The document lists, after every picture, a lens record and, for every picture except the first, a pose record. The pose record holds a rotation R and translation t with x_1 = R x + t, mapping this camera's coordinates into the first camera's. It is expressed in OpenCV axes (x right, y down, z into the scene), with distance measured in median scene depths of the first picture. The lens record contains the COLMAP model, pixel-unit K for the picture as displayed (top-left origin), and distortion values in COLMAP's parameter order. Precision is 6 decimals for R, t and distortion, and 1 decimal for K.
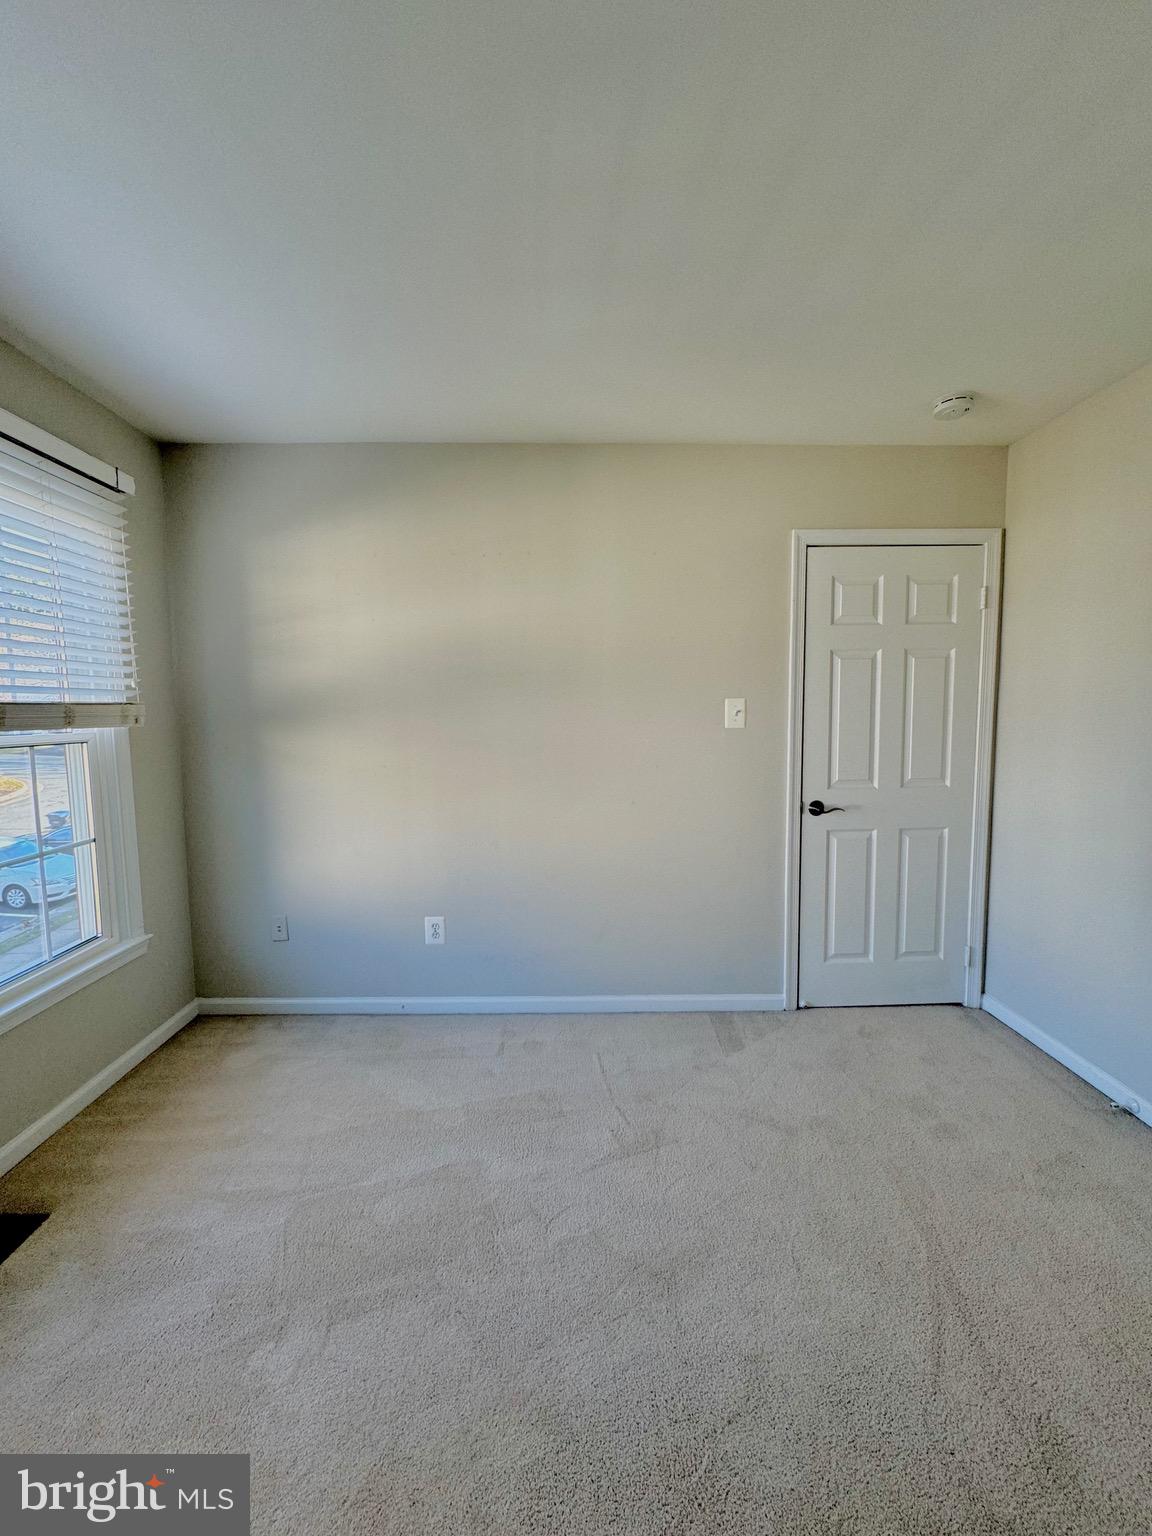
lens RADIAL K [[612.5, 0, 573.9], [0, 612.5, 764.7], [0, 0, 1]] dist [-0.000633, -0.000113]
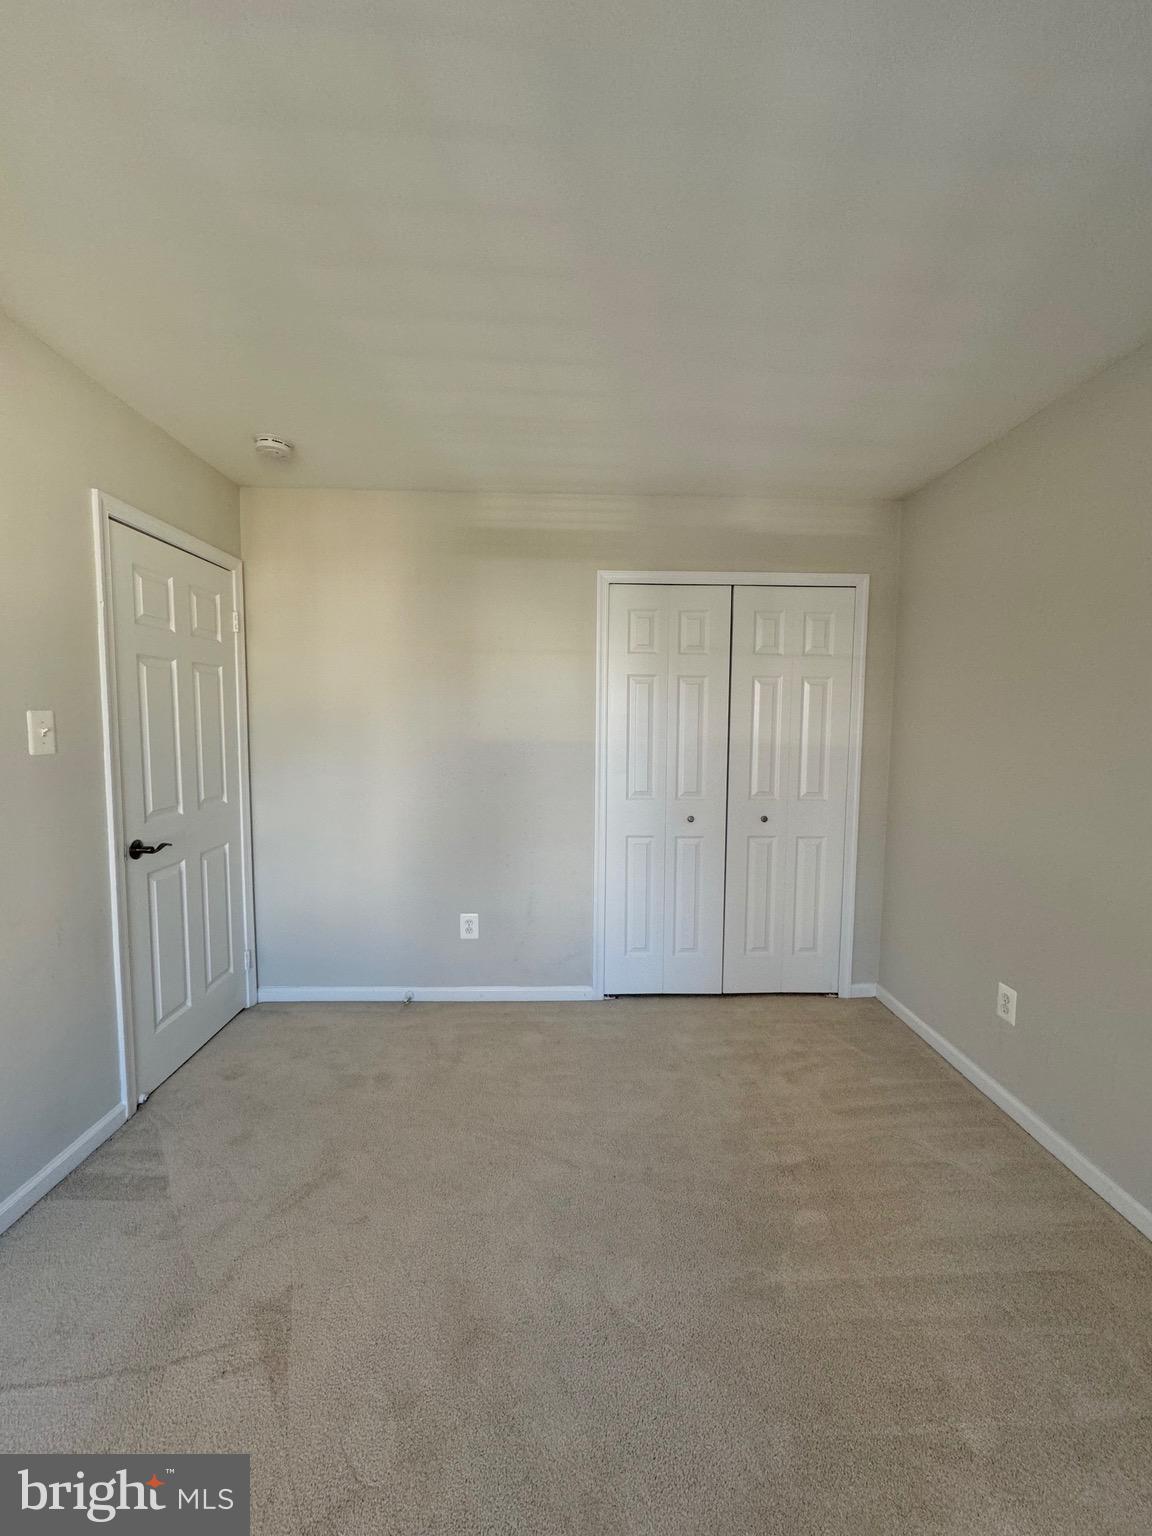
lens RADIAL K [[613.4, 0, 579.4], [0, 613.4, 765.1], [0, 0, 1]] dist [-0.000949, 0.000645]
pose [[-0.015127, -0.062765, 0.997914, -0.421998], [0.073429, 0.995263, 0.063712, -0.049241], [-0.997186, 0.074240, -0.010447, 0.437035]]
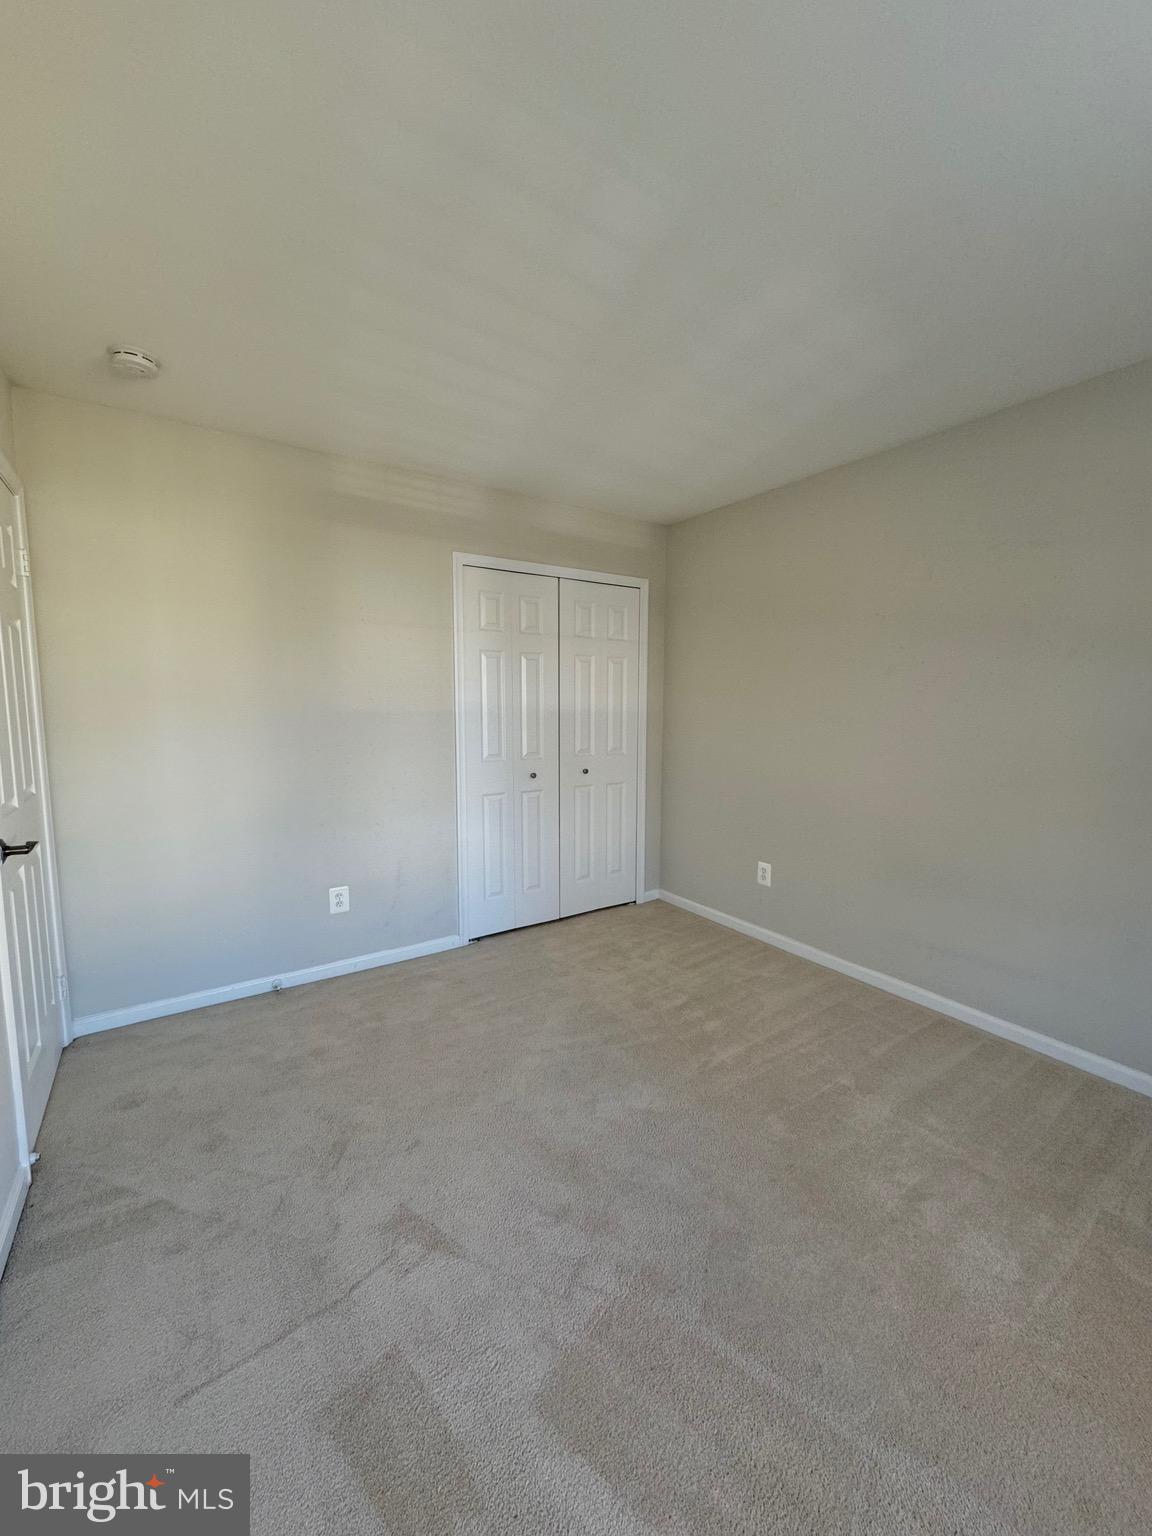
lens RADIAL K [[613.4, 0, 579.4], [0, 613.4, 765.1], [0, 0, 1]] dist [-0.000949, 0.000645]
pose [[-0.545919, -0.076191, 0.834367, -0.462195], [0.073328, 0.987690, 0.138170, -0.061471], [-0.834623, 0.136612, -0.533612, 0.857314]]
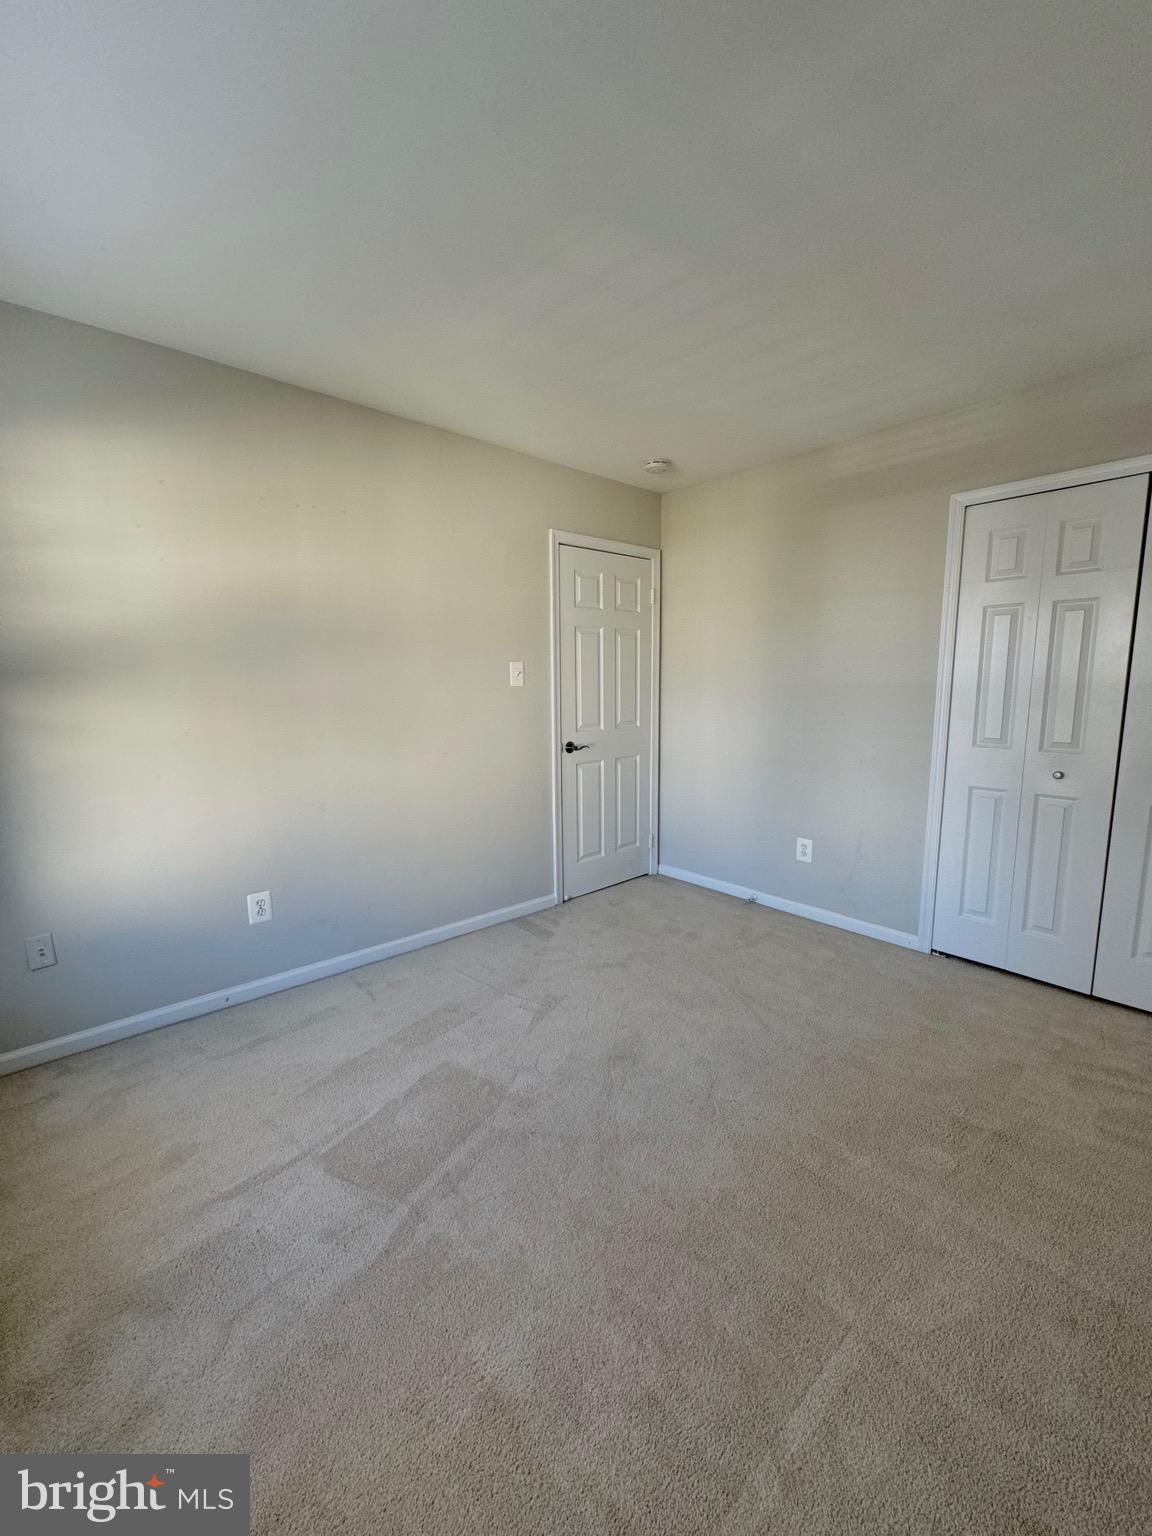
lens RADIAL K [[626.5, 0, 575.9], [0, 626.5, 764.1], [0, 0, 1]] dist [-0.002480, -0.000326]
pose [[0.757006, -0.085094, 0.647843, -0.483084], [0.053729, 0.996233, 0.068073, 0.016472], [-0.651195, -0.016724, 0.758727, -0.028267]]
